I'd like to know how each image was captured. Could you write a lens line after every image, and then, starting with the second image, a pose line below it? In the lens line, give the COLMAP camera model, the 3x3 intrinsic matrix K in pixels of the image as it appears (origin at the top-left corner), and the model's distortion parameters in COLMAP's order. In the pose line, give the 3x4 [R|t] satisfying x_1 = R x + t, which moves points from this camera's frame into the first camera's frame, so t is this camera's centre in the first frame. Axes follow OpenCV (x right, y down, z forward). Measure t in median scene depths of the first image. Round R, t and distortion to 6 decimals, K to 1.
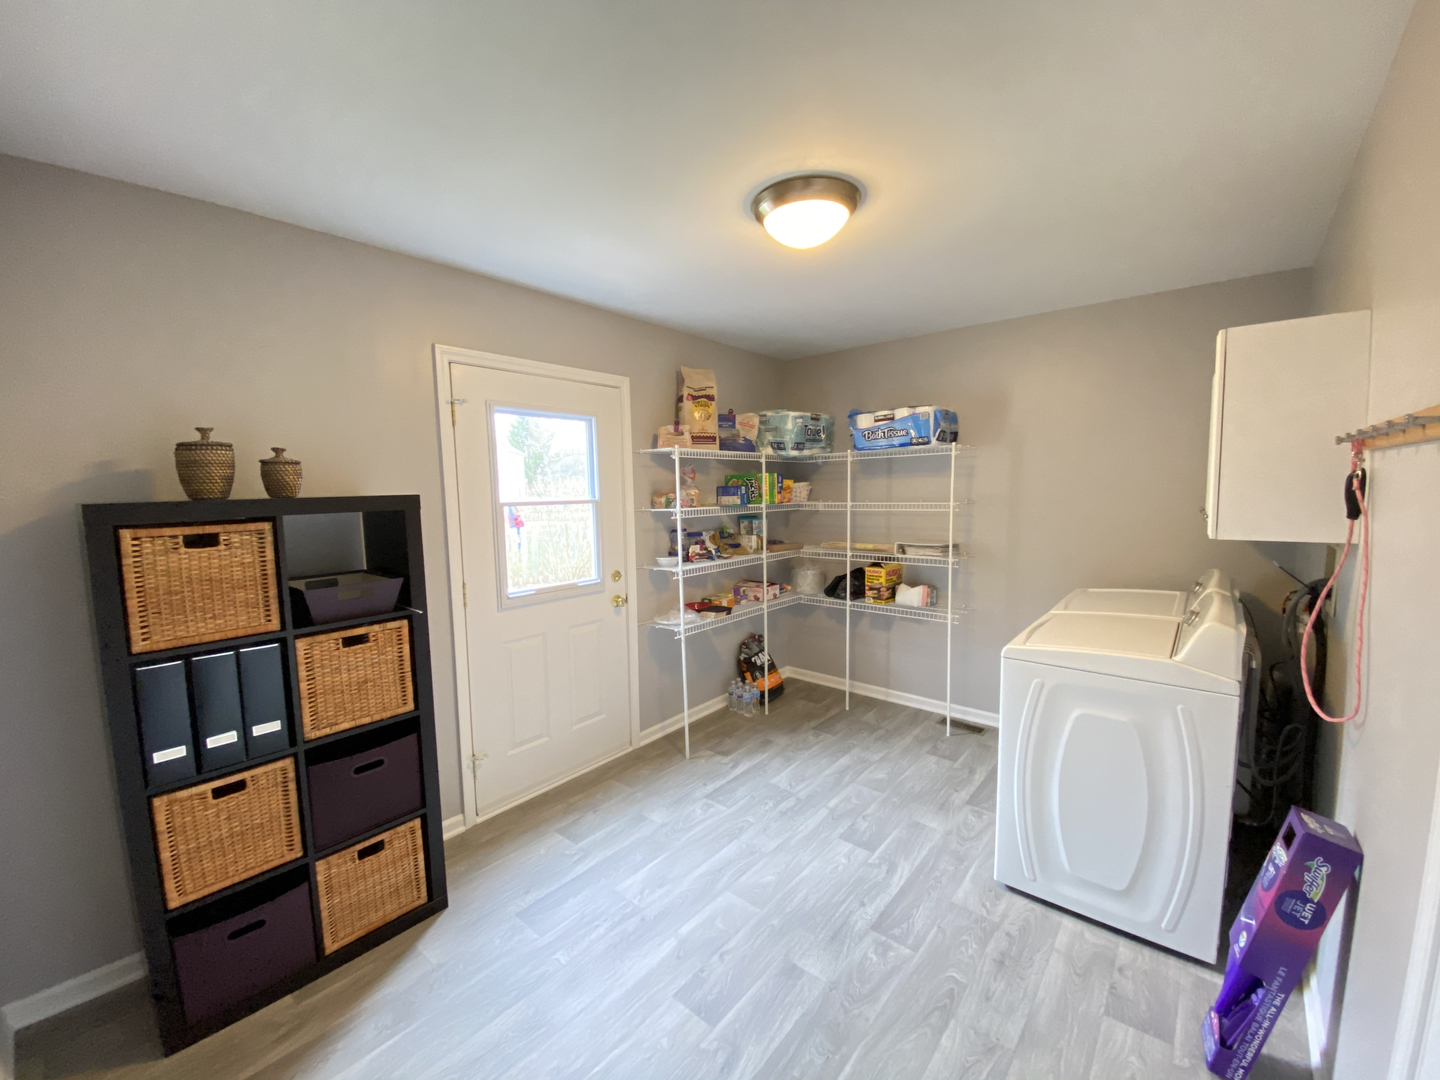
lens RADIAL K [[584.2, 0, 722.5], [0, 584.2, 538.2], [0, 0, 1]] dist [0.023307, -0.017056]
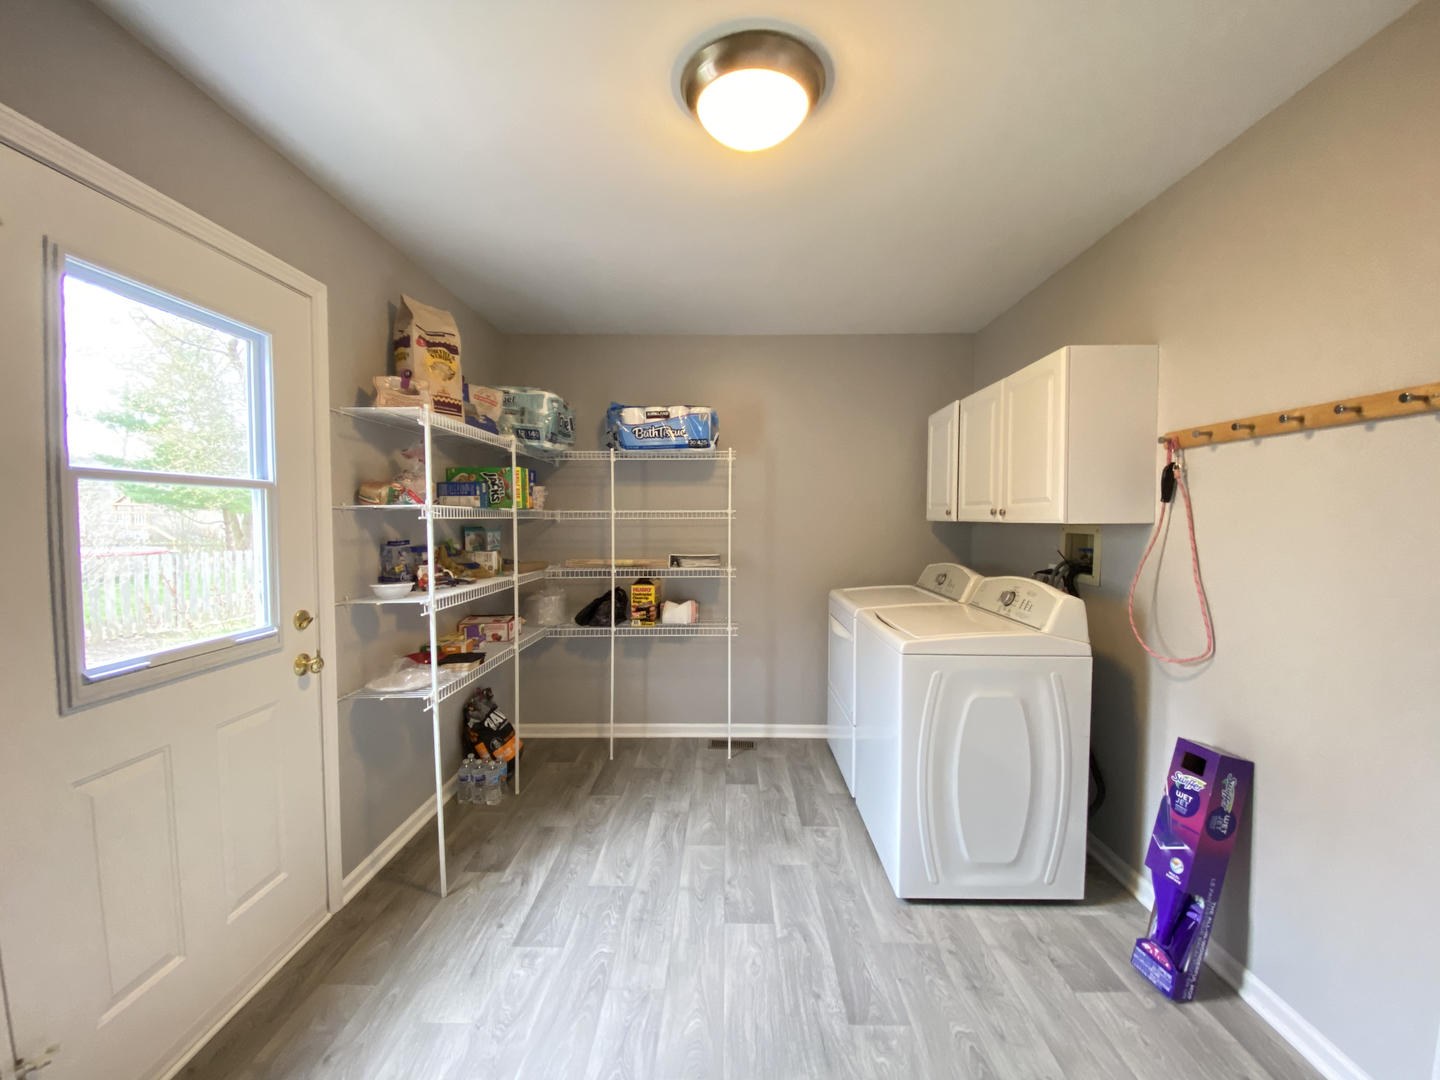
lens RADIAL K [[584.2, 0, 733.7], [0, 584.2, 540.6], [0, 0, 1]] dist [0.023307, -0.017056]
pose [[0.767348, -0.007493, 0.641187, -0.214213], [0.042096, 0.998363, -0.038712, 0.026192], [-0.639847, 0.056697, 0.766408, 0.271359]]
